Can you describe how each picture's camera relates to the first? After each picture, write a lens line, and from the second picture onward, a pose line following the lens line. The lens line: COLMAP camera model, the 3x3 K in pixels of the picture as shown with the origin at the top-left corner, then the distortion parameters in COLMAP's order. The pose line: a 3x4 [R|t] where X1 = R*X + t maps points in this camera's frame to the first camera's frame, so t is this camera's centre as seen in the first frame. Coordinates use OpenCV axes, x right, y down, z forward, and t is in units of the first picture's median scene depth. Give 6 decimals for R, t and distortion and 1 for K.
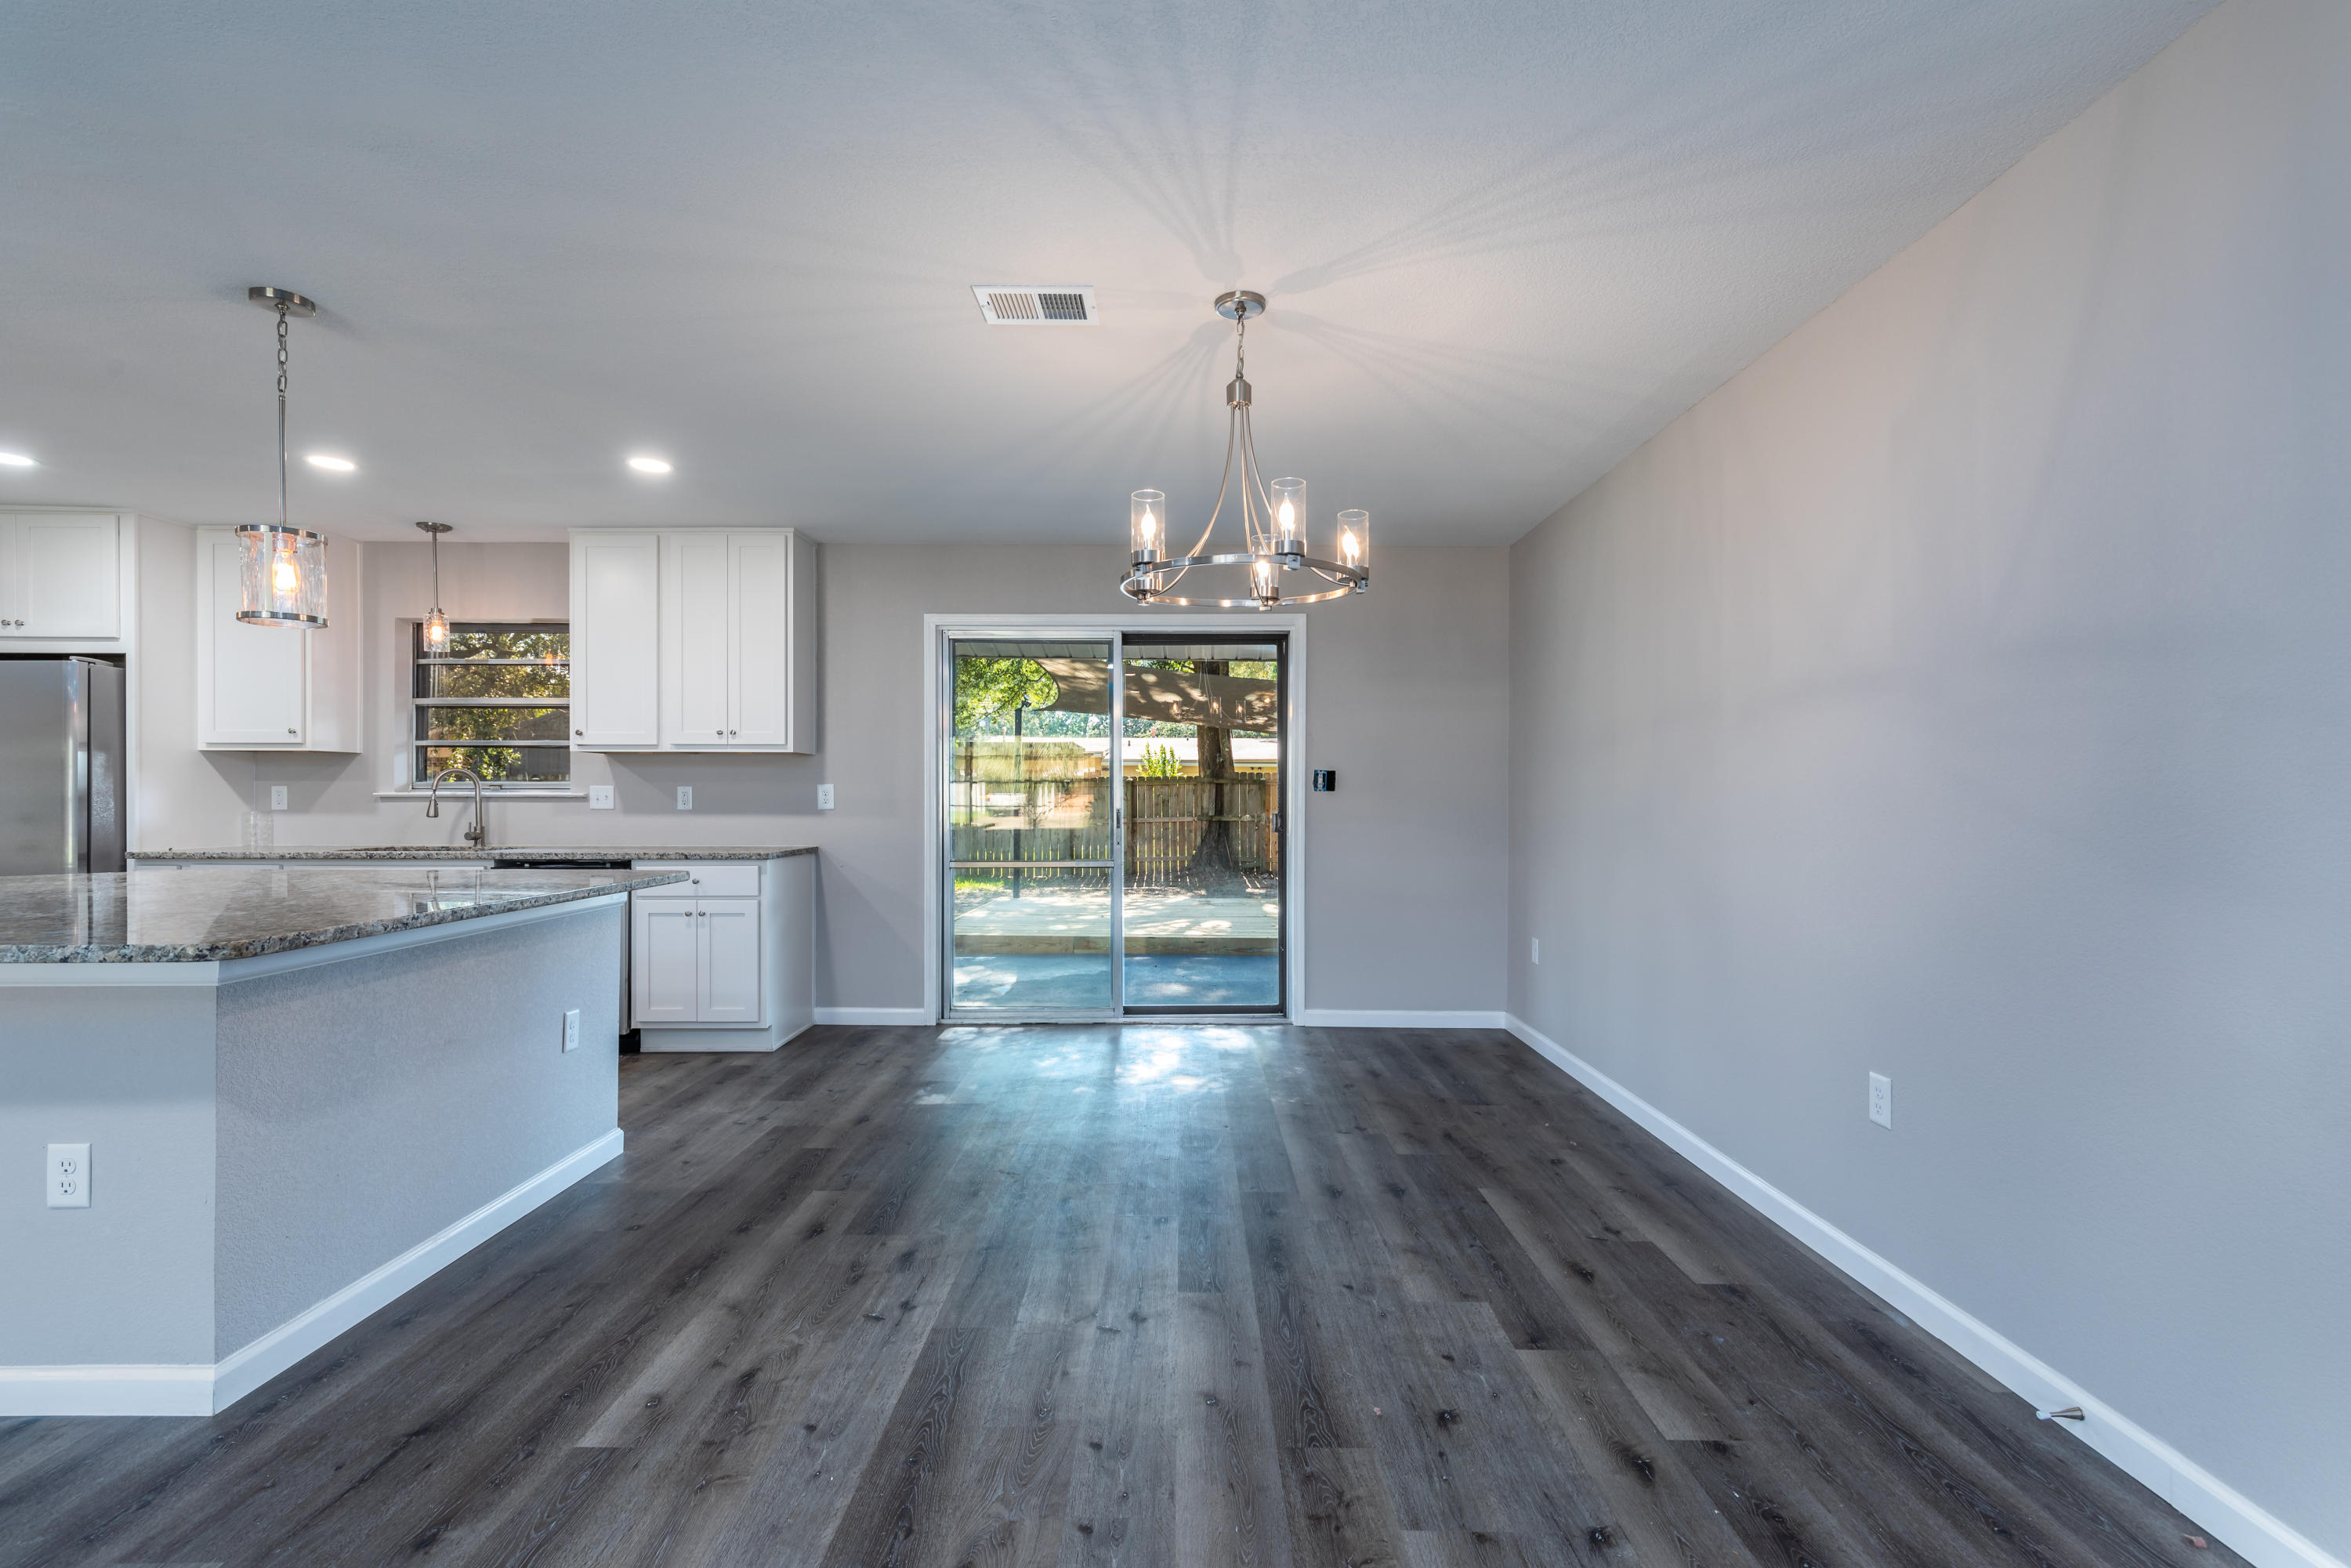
lens RADIAL K [[1059.5, 0, 1175.5], [0, 1059.5, 784.0], [0, 0, 1]] dist [0.000876, 0.000027]
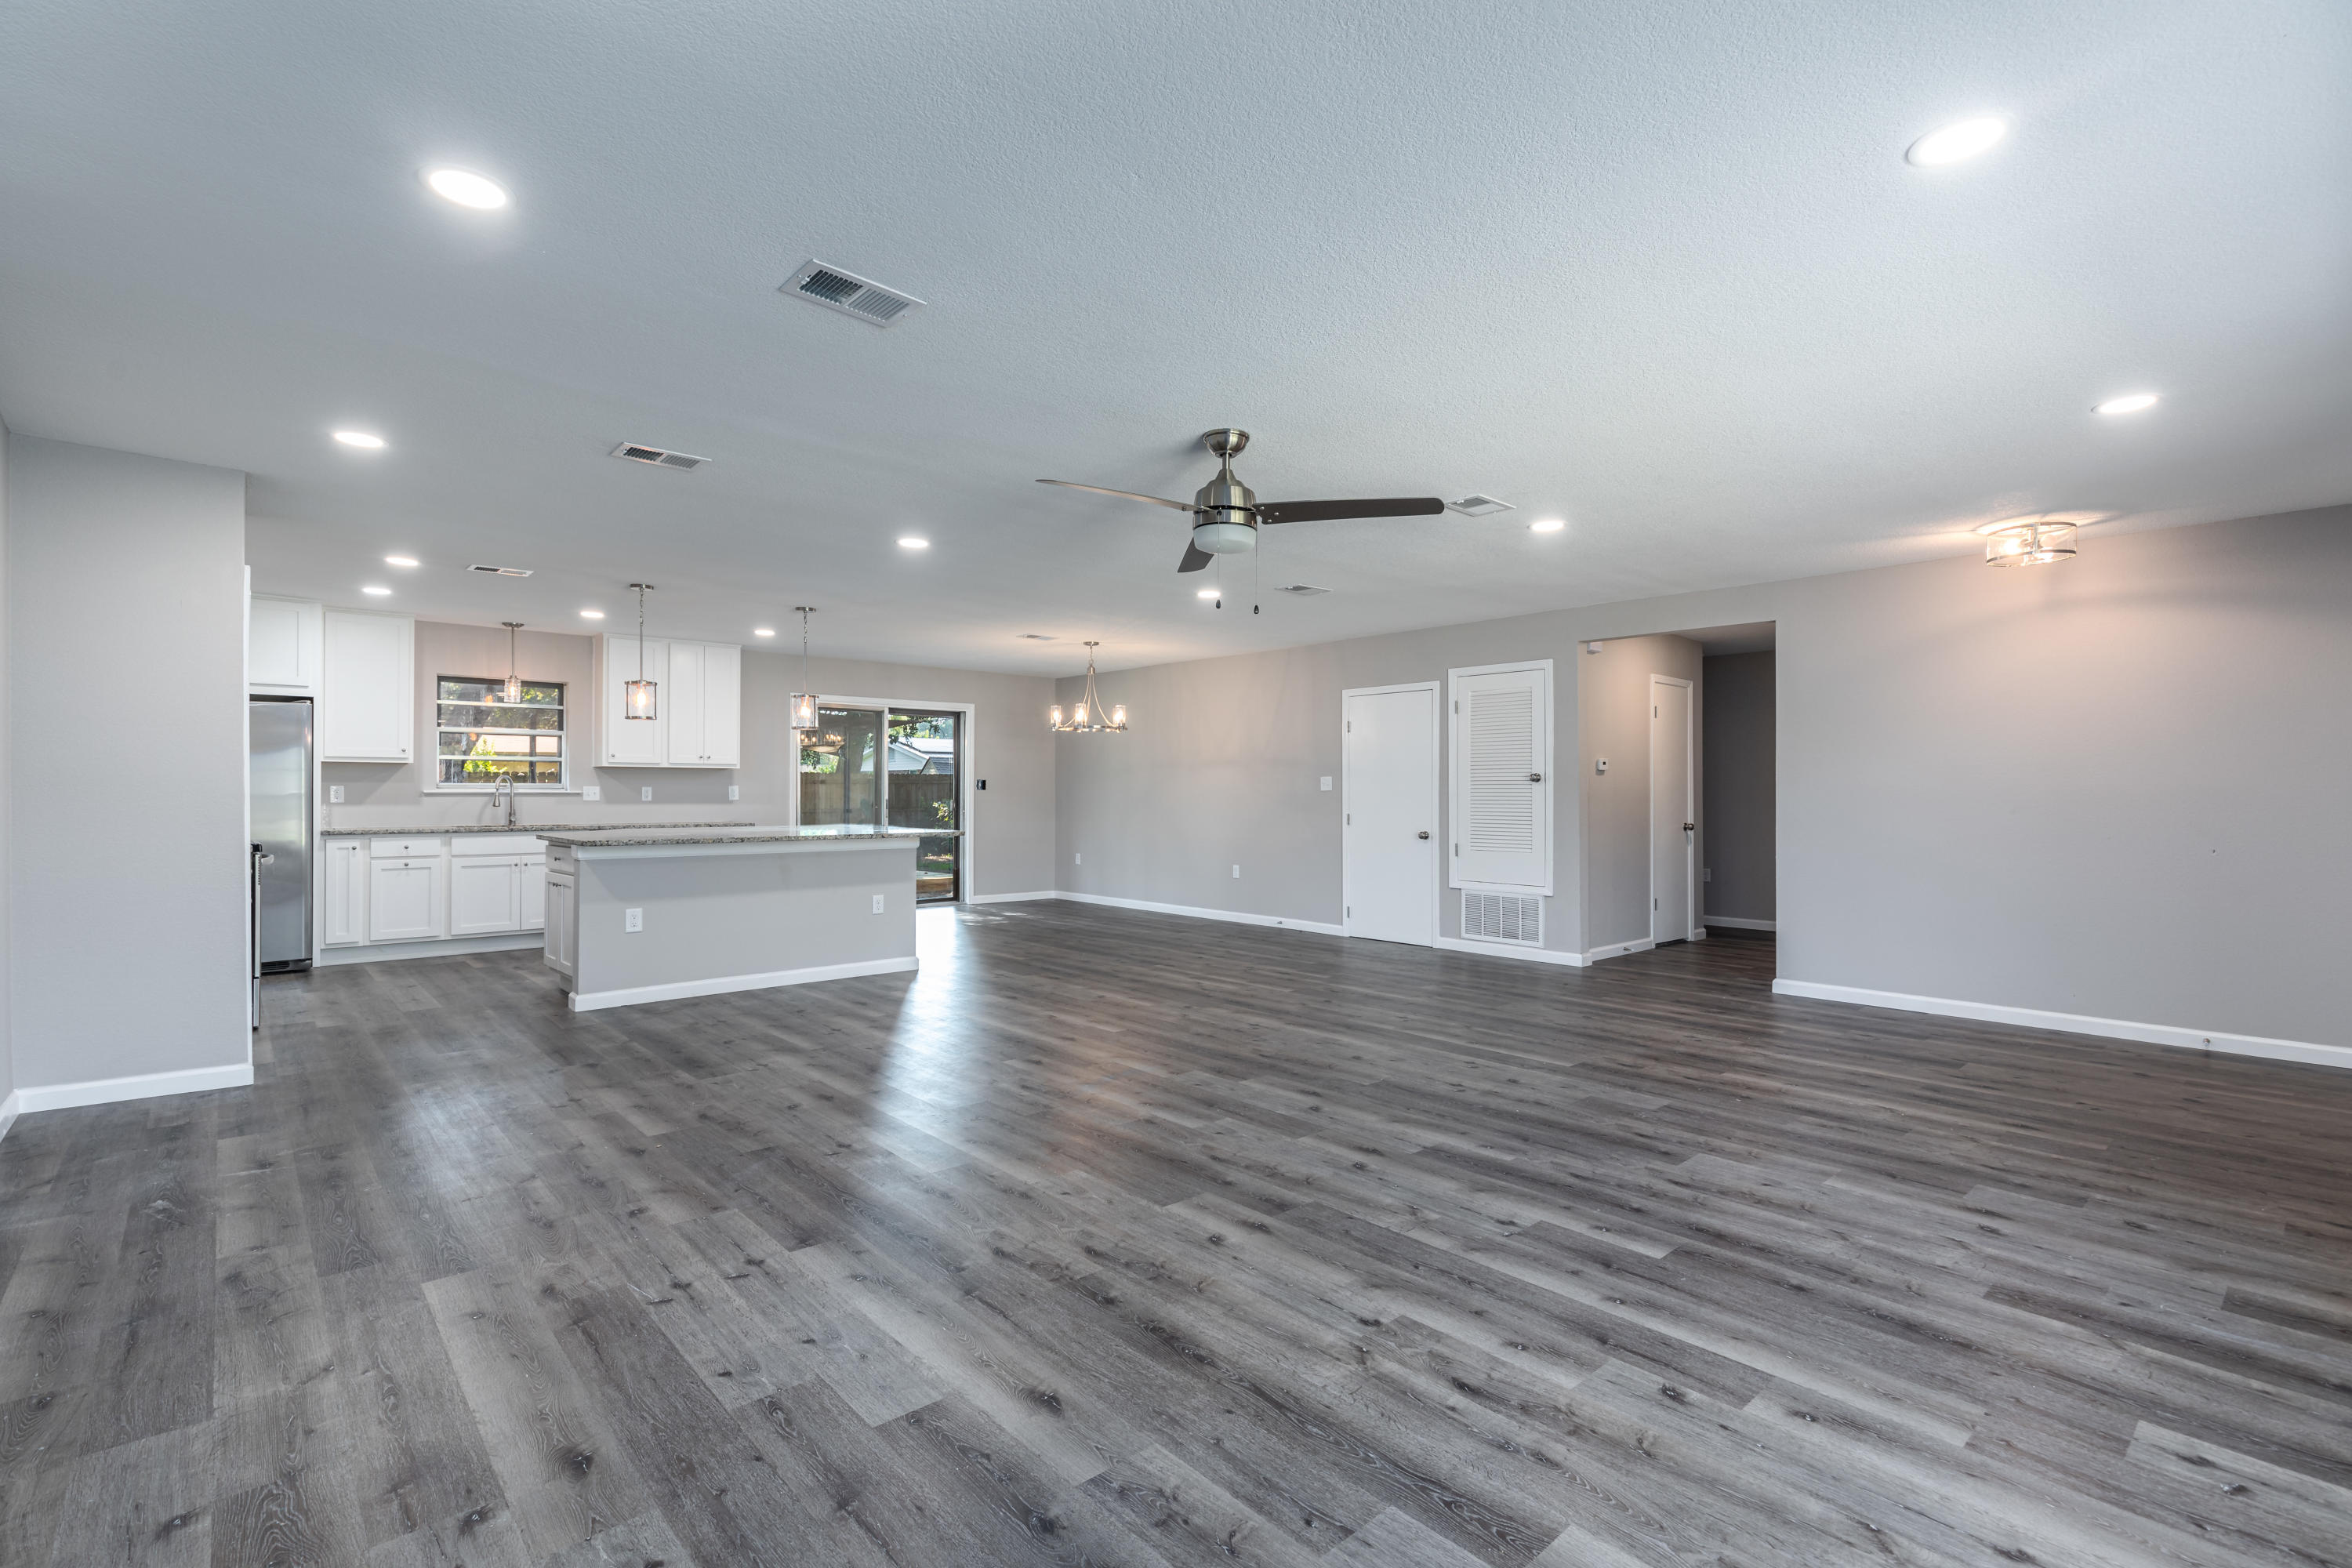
lens RADIAL K [[1060.0, 0, 1176.0], [0, 1060.0, 784.0], [0, 0, 1]] dist [0.000876, 0.000027]
pose [[0.703291, 0.004632, 0.710887, -1.052993], [-0.005954, 0.999982, -0.000625, -0.005882], [-0.710878, -0.003793, 0.703306, -0.728424]]
